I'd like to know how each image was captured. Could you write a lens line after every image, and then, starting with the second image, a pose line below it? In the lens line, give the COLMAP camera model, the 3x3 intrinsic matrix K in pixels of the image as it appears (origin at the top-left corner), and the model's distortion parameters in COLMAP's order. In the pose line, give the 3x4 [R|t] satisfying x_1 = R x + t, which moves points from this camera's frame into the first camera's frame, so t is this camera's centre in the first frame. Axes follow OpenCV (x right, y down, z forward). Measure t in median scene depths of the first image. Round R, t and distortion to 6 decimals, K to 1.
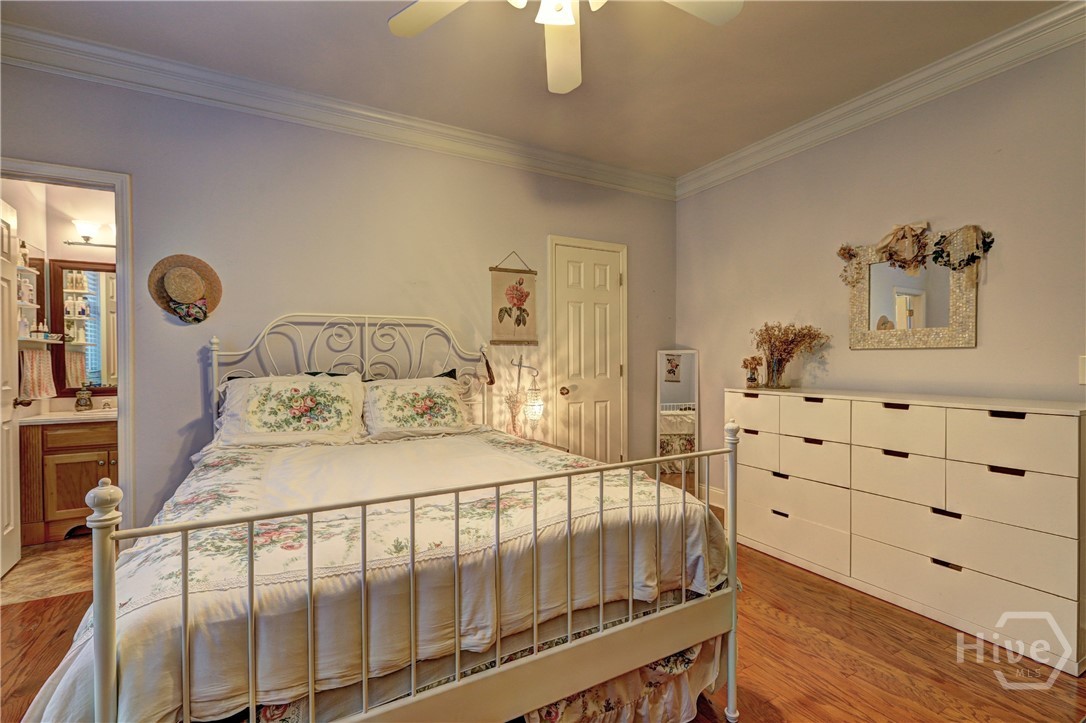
lens RADIAL K [[495.7, 0, 546.3], [0, 495.7, 364.7], [0, 0, 1]] dist [0.003742, 0.000403]
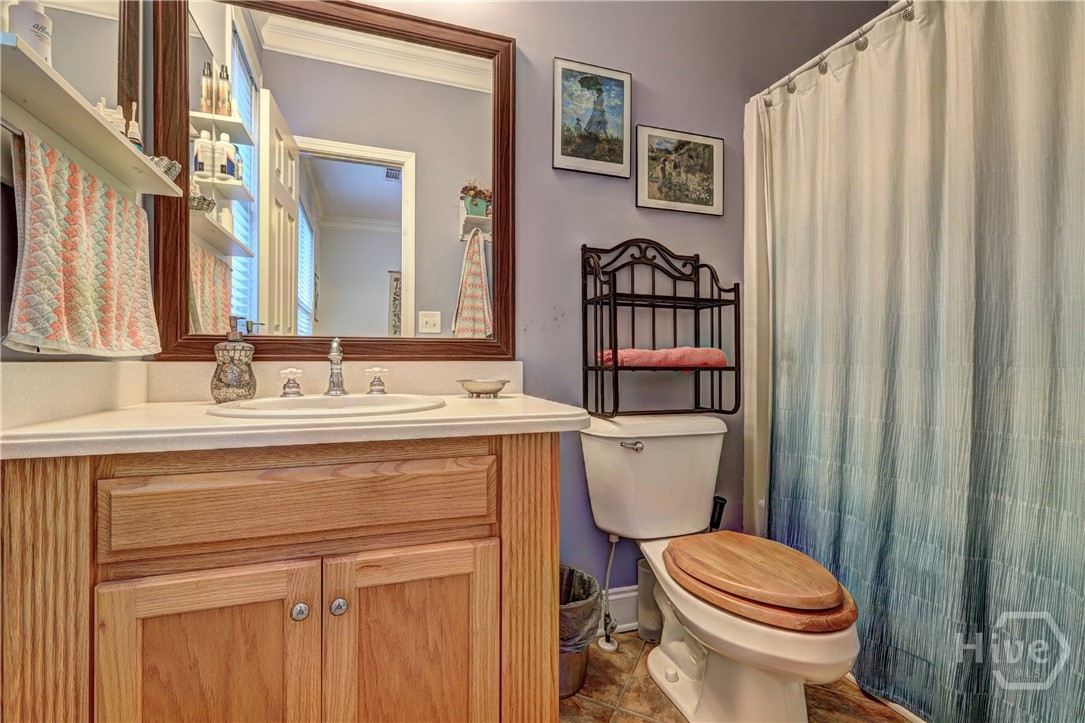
lens RADIAL K [[495.2, 0, 539.2], [0, 495.2, 359.5], [0, 0, 1]] dist [0.003742, 0.000403]
pose [[0.986266, 0.012108, -0.164720, -0.676155], [-0.014280, 0.999826, -0.012009, 0.065947], [0.164546, 0.014196, 0.986267, 0.708171]]
